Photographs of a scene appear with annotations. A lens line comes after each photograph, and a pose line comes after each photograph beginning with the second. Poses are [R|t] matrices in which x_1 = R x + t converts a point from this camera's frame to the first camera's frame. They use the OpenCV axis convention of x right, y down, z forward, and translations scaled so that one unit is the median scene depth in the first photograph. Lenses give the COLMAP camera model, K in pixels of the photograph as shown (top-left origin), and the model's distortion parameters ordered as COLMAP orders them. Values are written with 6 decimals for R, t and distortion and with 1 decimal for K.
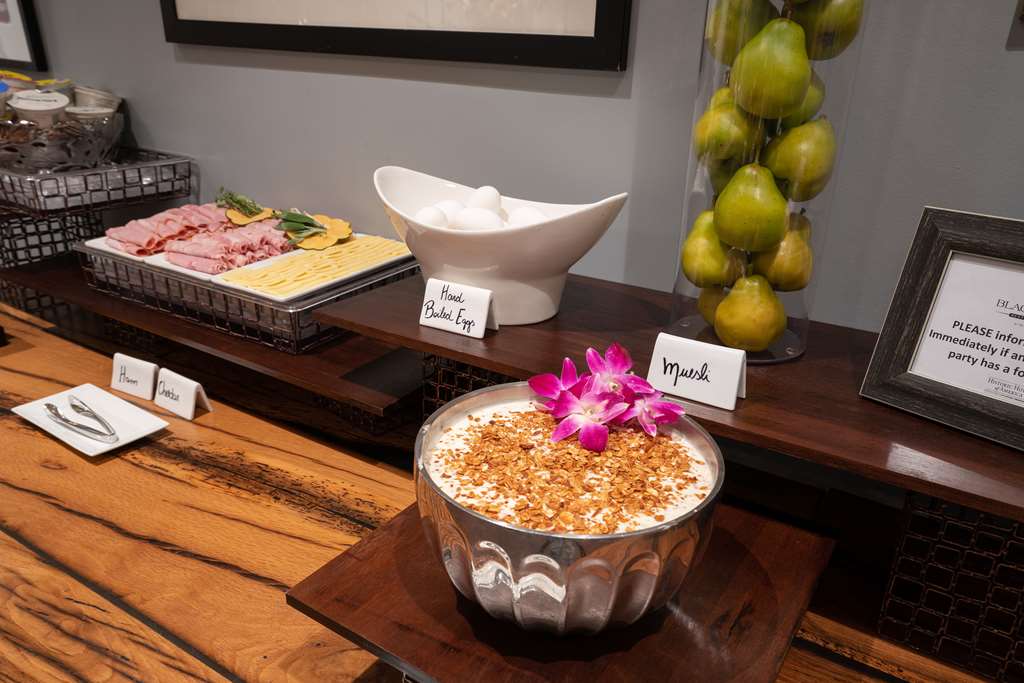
lens RADIAL K [[765.0, 0, 507.9], [0, 765.0, 341.6], [0, 0, 1]] dist [0.030766, 0.001744]
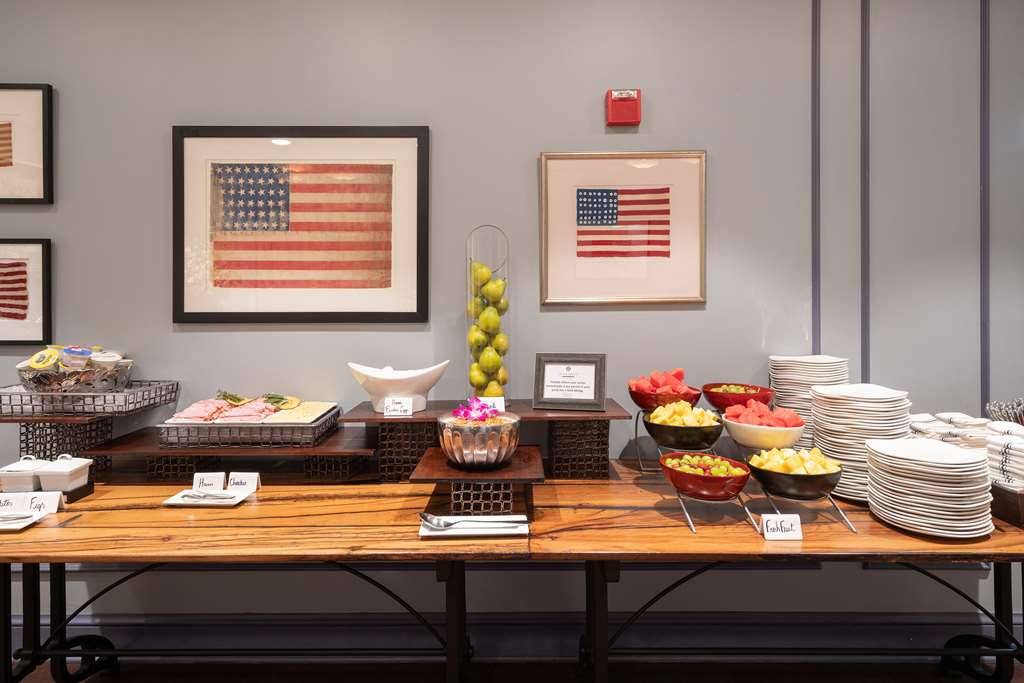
lens RADIAL K [[624.9, 0, 506.1], [0, 624.9, 289.1], [0, 0, 1]] dist [0.018216, 0.001545]
pose [[0.842271, -0.023294, 0.538551, -0.840298], [0.228027, 0.920673, -0.316804, 0.326484], [-0.488450, 0.389639, 0.780767, -0.978686]]
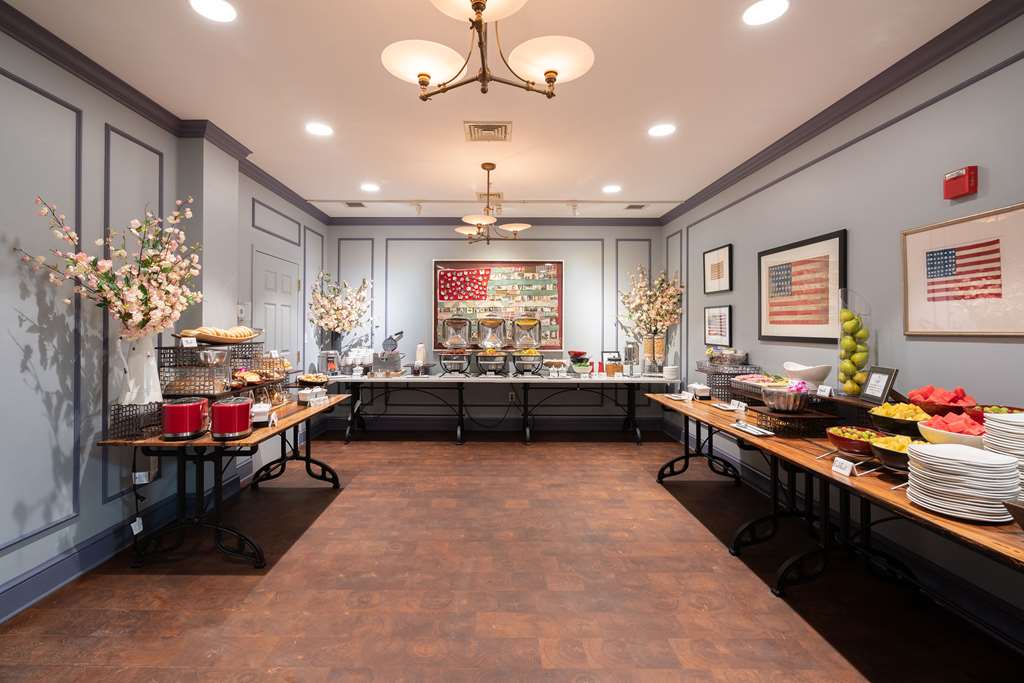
lens RADIAL K [[470.4, 0, 505.8], [0, 470.4, 334.5], [0, 0, 1]] dist [0.002261, 0.000159]
pose [[0.567616, -0.011134, -0.823218, 1.361818], [-0.300526, 0.928109, -0.219768, 0.866599], [0.766483, 0.372142, 0.523463, -2.173124]]
